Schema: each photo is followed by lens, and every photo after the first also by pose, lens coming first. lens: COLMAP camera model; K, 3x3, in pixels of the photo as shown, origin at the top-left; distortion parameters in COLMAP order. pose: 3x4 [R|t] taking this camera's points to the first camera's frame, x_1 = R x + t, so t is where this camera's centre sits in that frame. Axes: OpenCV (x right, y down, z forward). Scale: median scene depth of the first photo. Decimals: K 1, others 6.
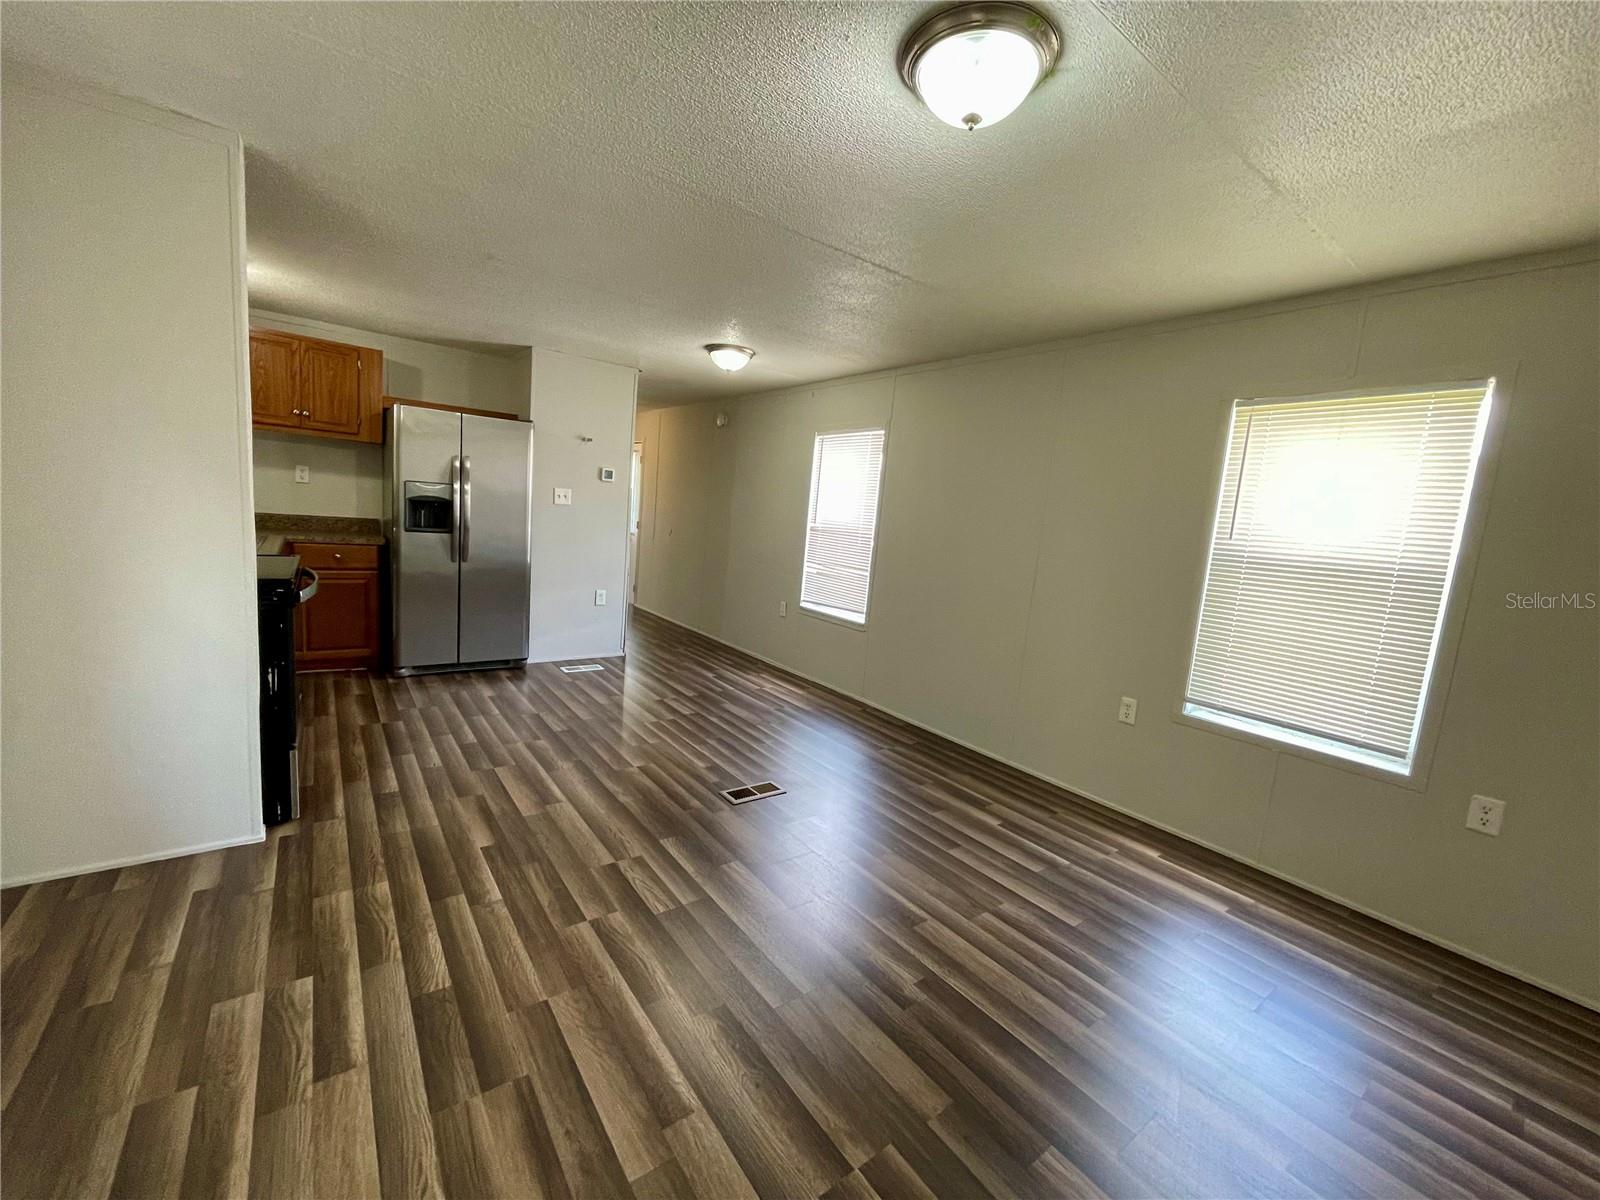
lens RADIAL K [[650.3, 0, 790.5], [0, 650.3, 599.6], [0, 0, 1]] dist [0.000630, -0.000093]
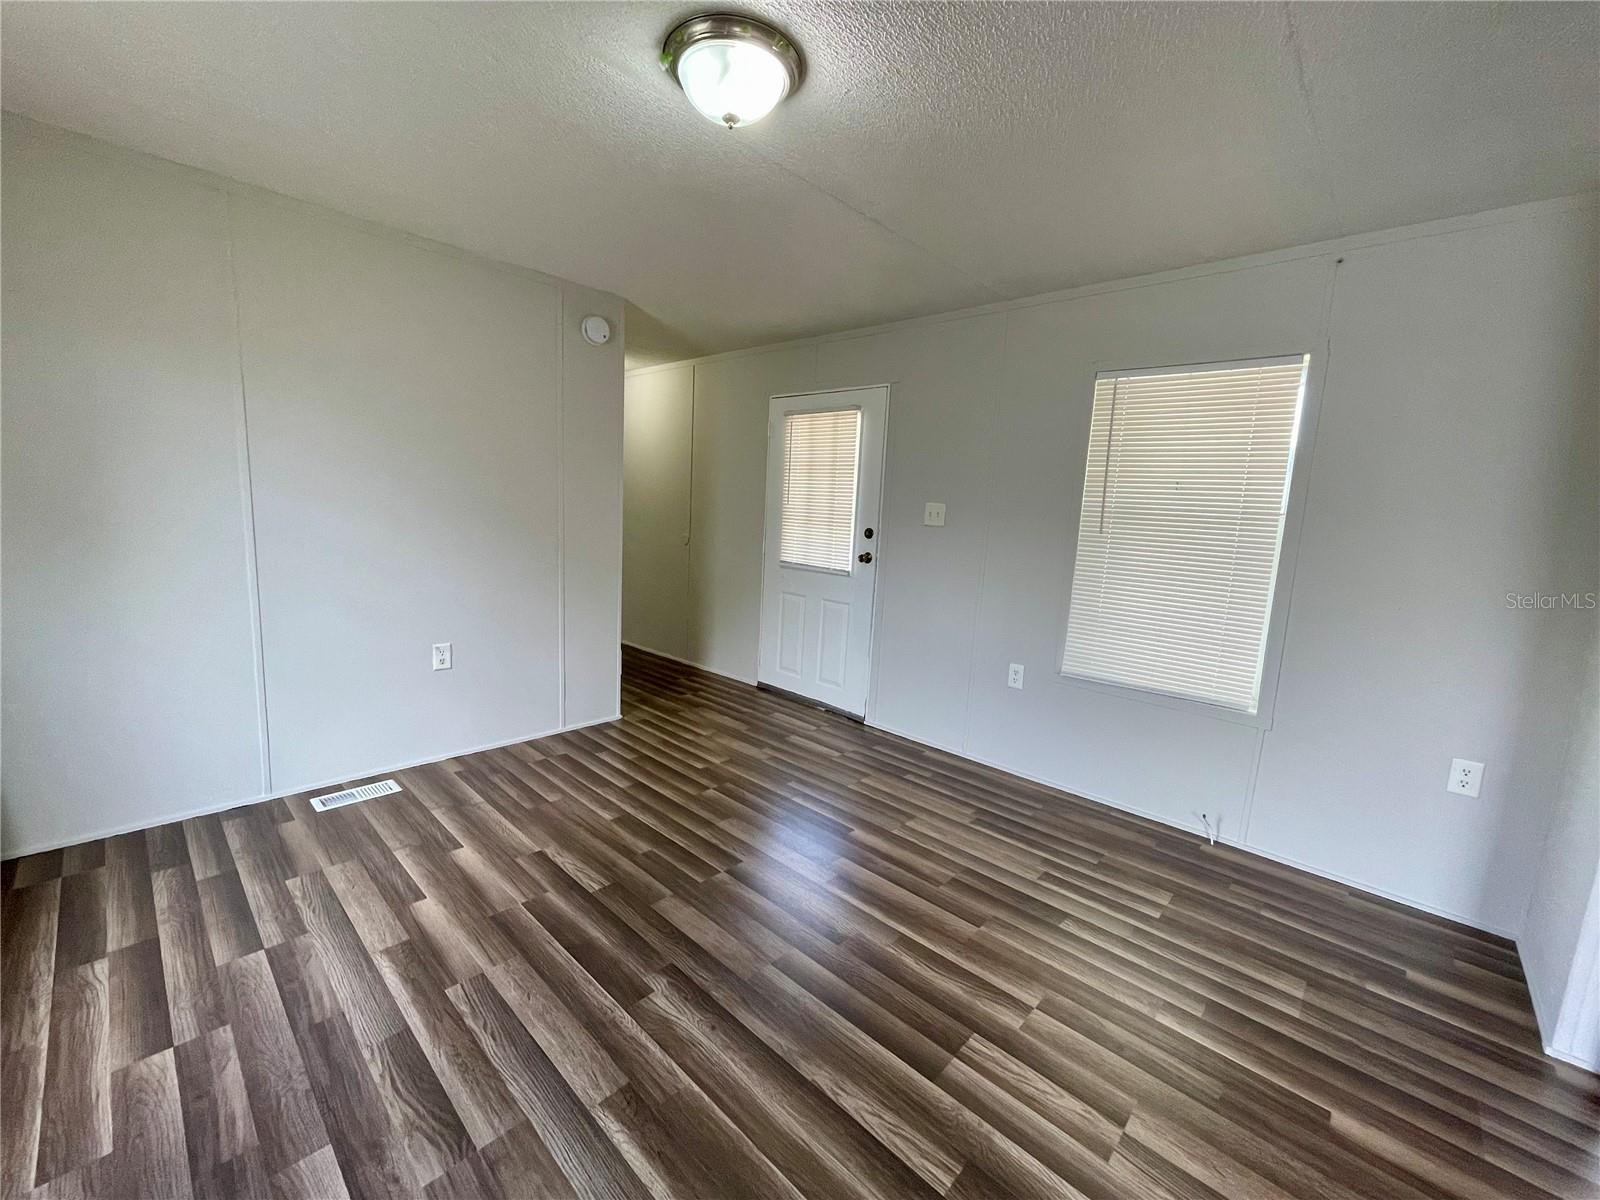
lens RADIAL K [[650.3, 0, 795.4], [0, 650.3, 599.5], [0, 0, 1]] dist [0.000630, -0.000093]
pose [[-0.973974, -0.105625, -0.200544, 0.190798], [-0.156958, 0.952614, 0.260558, -0.162061], [0.163519, 0.285254, -0.944400, 1.394406]]
